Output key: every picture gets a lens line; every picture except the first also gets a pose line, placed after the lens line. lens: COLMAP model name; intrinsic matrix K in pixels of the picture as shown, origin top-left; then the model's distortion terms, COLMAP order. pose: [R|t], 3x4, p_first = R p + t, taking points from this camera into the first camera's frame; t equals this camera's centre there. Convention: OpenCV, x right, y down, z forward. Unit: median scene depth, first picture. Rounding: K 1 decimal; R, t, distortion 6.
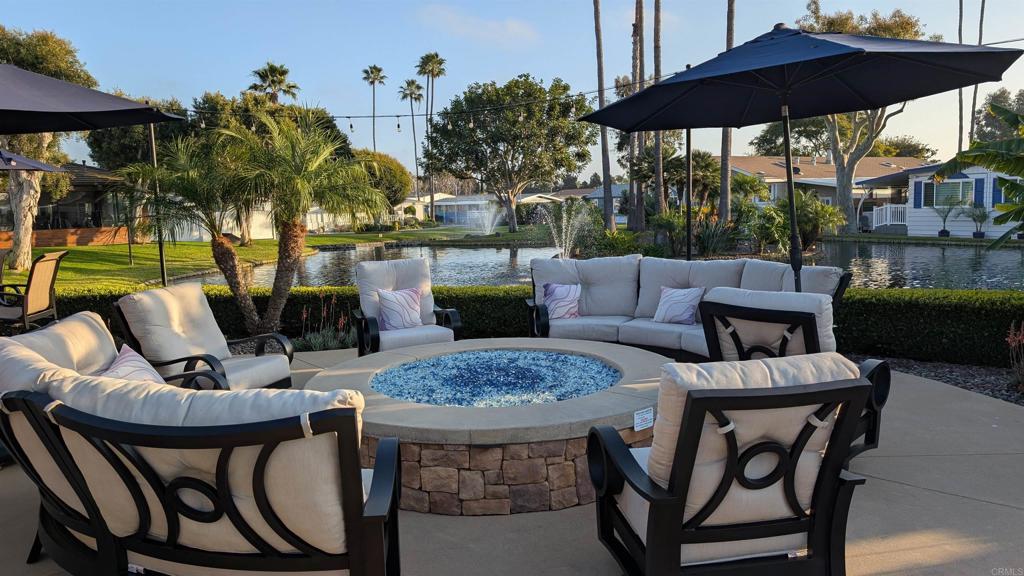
lens RADIAL K [[744.3, 0, 520.1], [0, 744.3, 286.1], [0, 0, 1]] dist [0.025259, -0.006625]
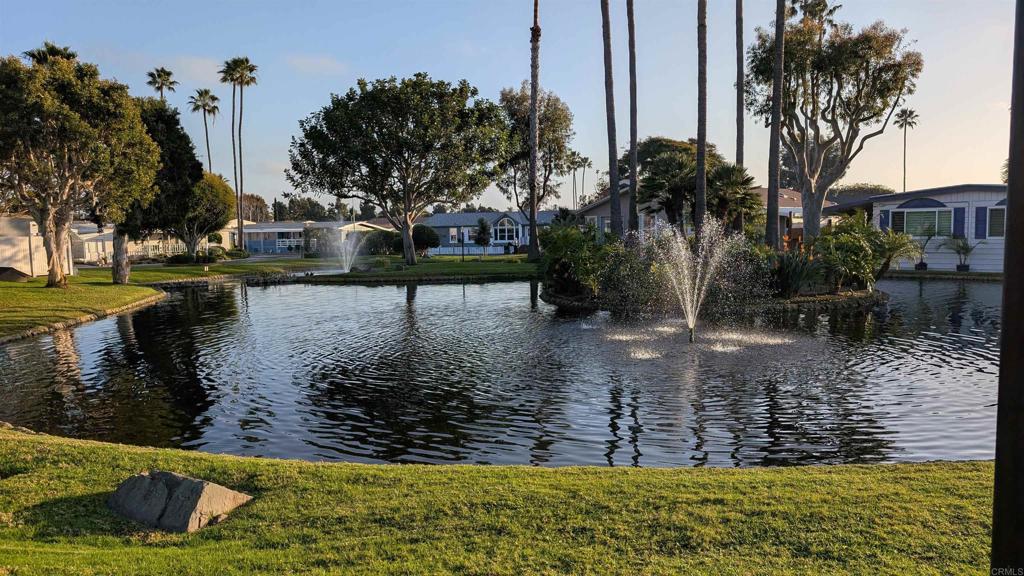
lens RADIAL K [[744.3, 0, 508.5], [0, 744.3, 290.1], [0, 0, 1]] dist [0.025259, -0.006625]
pose [[0.960695, -0.010519, 0.277405, -0.168846], [0.020579, 0.999231, -0.033378, -0.019668], [-0.276841, 0.037774, 0.960173, 0.242648]]
